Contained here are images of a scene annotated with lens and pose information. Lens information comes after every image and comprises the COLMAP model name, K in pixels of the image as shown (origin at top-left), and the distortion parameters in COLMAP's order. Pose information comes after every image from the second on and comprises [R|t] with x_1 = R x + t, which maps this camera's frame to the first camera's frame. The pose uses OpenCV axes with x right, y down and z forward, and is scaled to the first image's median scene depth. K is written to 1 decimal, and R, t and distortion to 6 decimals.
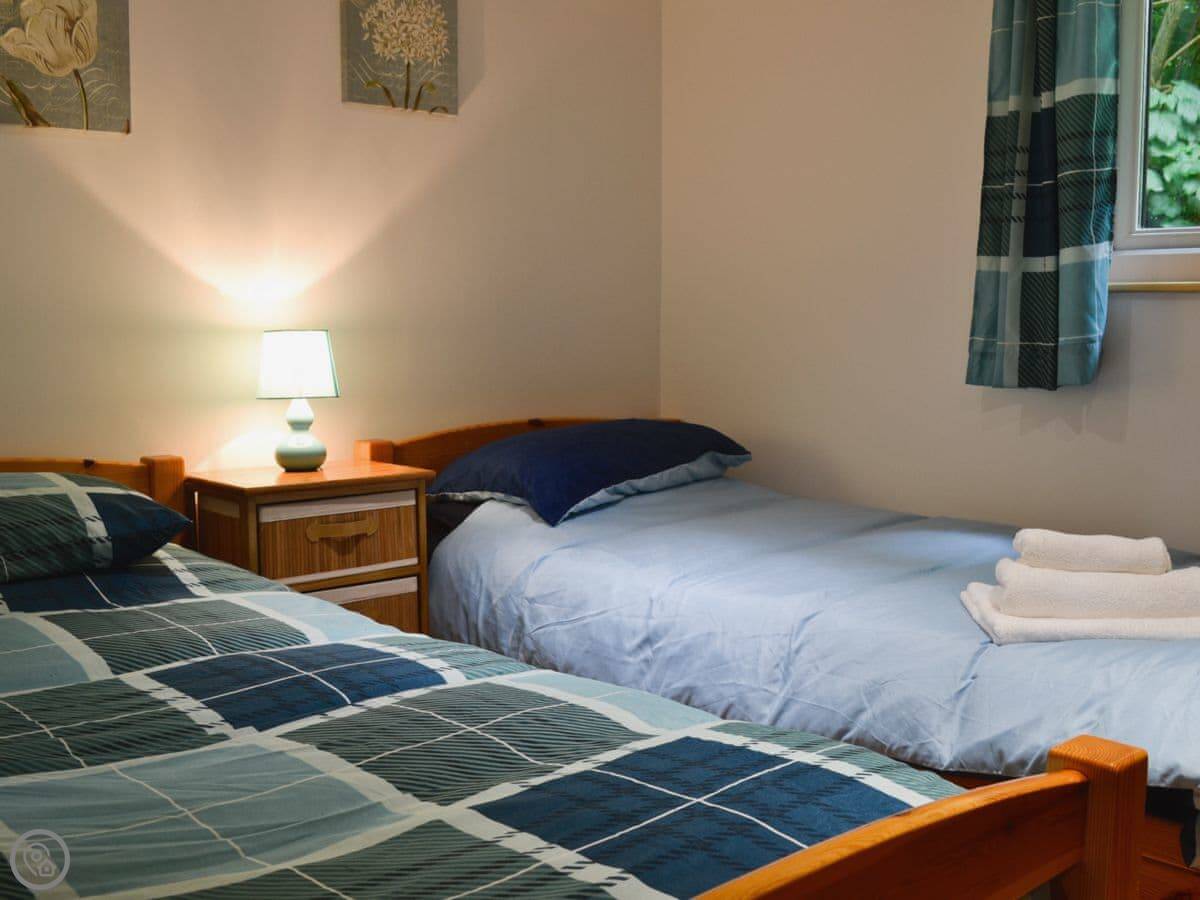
lens RADIAL K [[1365.4, 0, 599.8], [0, 1365.4, 471.9], [0, 0, 1]] dist [-0.076891, 0.024747]
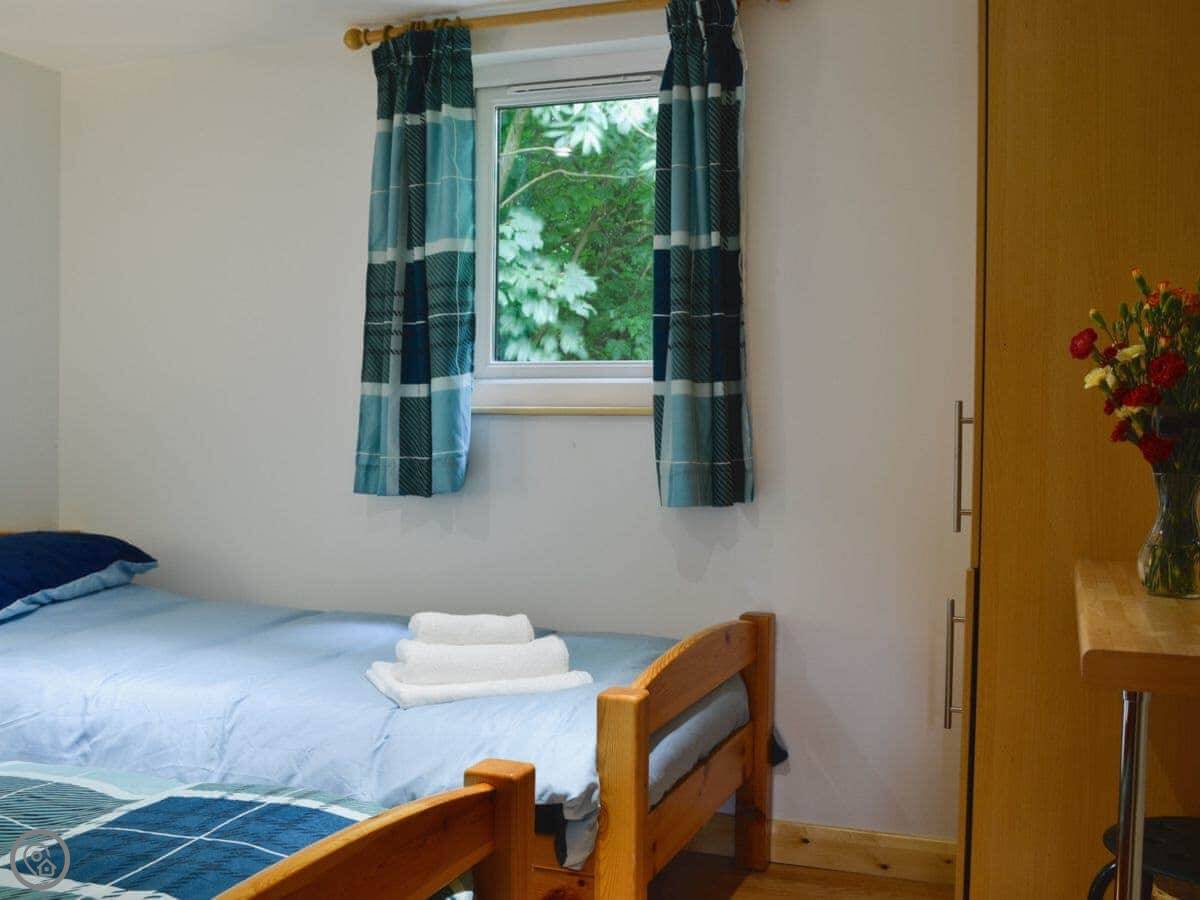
lens RADIAL K [[1365.4, 0, 599.8], [0, 1365.4, 471.9], [0, 0, 1]] dist [-0.076891, 0.024747]
pose [[0.891855, -0.007877, 0.452253, -0.072777], [0.043082, 0.996782, -0.067599, 0.004566], [-0.450265, 0.079772, 0.889324, -0.130468]]
